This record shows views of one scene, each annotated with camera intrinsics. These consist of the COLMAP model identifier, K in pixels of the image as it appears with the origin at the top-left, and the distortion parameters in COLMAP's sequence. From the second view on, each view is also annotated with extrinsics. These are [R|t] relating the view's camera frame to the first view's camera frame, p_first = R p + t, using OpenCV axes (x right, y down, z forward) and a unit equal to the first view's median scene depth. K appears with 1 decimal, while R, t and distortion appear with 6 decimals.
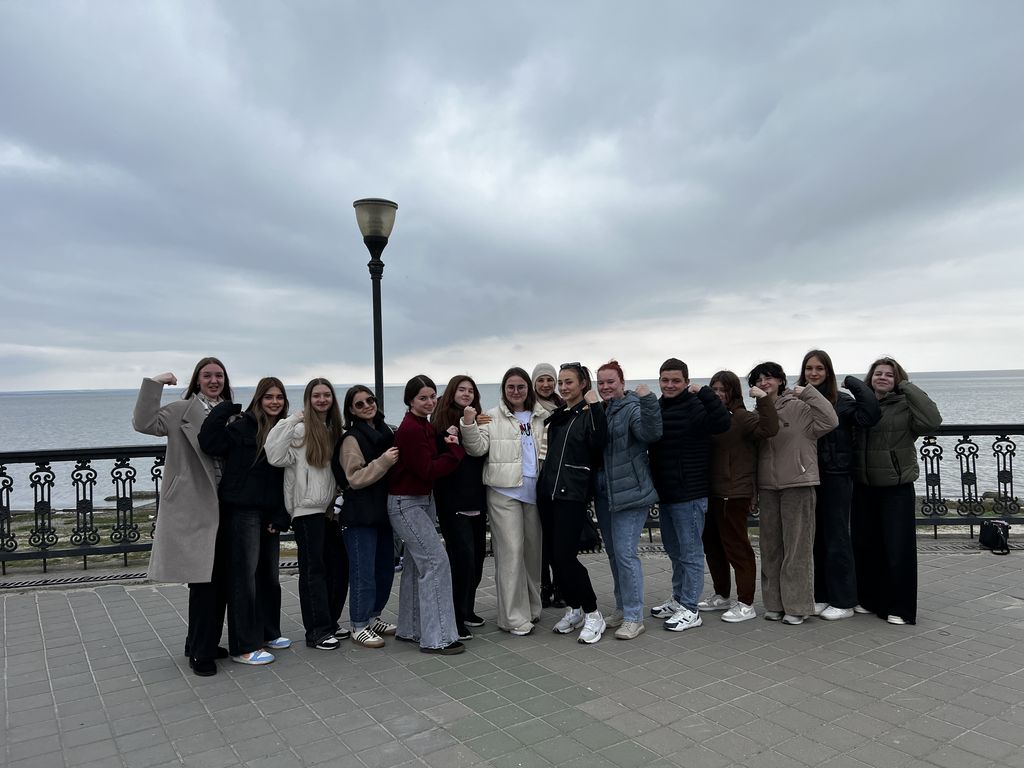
lens RADIAL K [[772.5, 0, 508.0], [0, 772.5, 383.7], [0, 0, 1]] dist [0.064272, -0.046781]
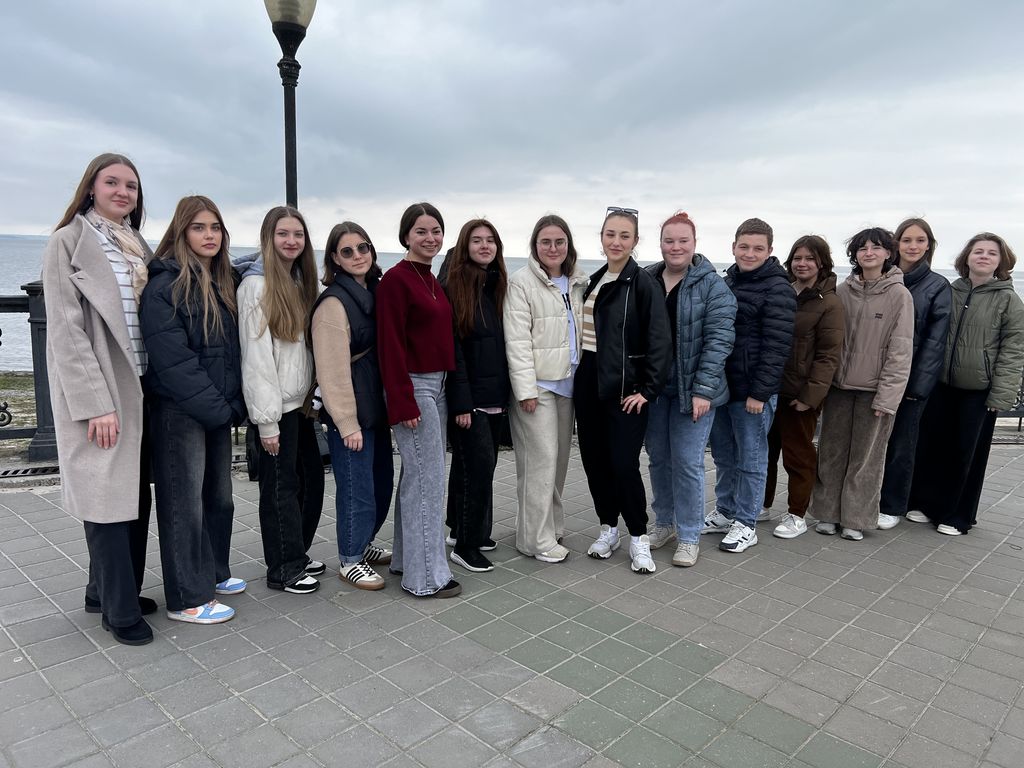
lens RADIAL K [[772.5, 0, 506.7], [0, 772.5, 384.7], [0, 0, 1]] dist [0.064272, -0.046781]
pose [[0.971796, 0.021670, 0.234827, -0.211361], [-0.059543, 0.986053, 0.155415, 0.028212], [-0.228184, -0.165014, 0.959532, 0.286856]]
